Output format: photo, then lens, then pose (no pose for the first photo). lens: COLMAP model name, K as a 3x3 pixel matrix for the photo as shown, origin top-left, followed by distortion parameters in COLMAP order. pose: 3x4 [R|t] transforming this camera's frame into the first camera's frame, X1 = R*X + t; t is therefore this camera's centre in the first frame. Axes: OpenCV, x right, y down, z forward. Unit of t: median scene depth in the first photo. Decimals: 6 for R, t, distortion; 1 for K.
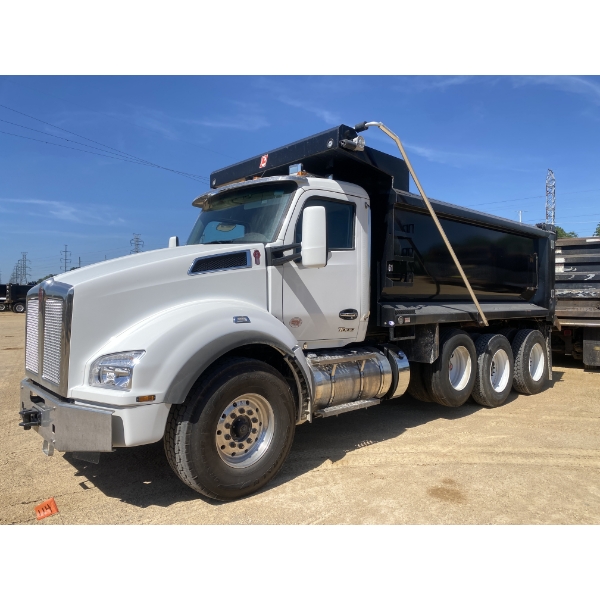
lens RADIAL K [[465.9, 0, 301.0], [0, 465.9, 295.9], [0, 0, 1]] dist [0.036255, -0.035690]
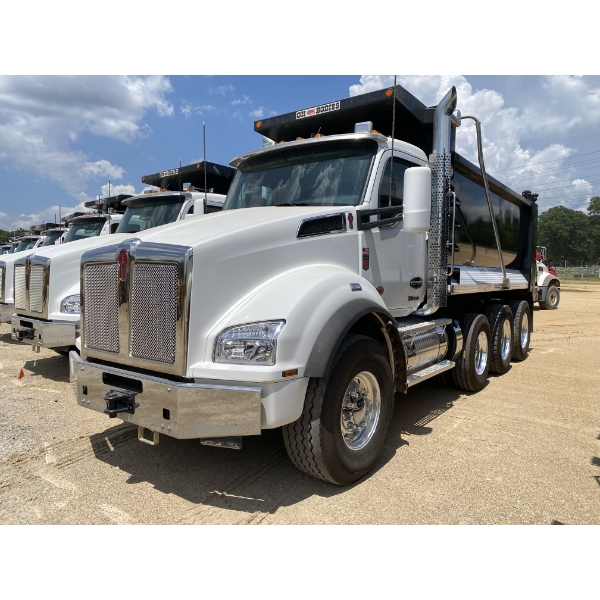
lens RADIAL K [[465.9, 0, 300.5], [0, 465.9, 300.8], [0, 0, 1]] dist [0.036255, -0.035690]
pose [[0.982285, -0.012821, 0.186953, -0.388875], [0.003108, 0.998634, 0.052154, 0.028965], [-0.187366, -0.050649, 0.980983, 0.111407]]
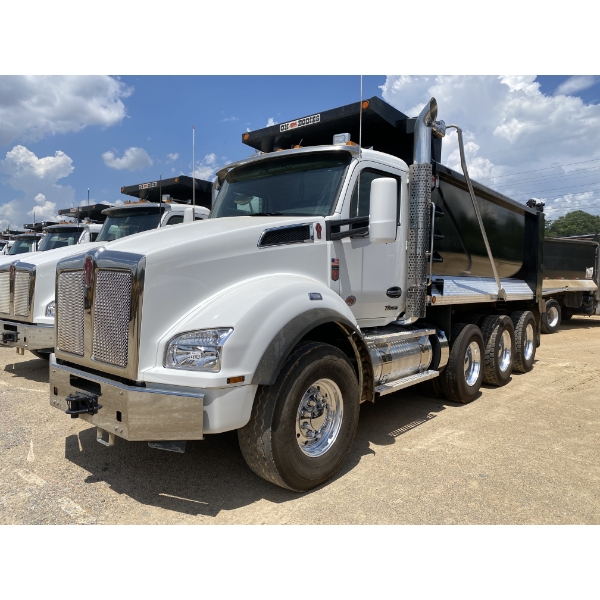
lens RADIAL K [[465.9, 0, 300.7], [0, 465.9, 297.9], [0, 0, 1]] dist [0.036255, -0.035690]
pose [[0.991686, 0.005771, 0.128551, -0.264505], [-0.010052, 0.999415, 0.032678, 0.023601], [-0.128287, -0.033698, 0.991164, 0.074863]]
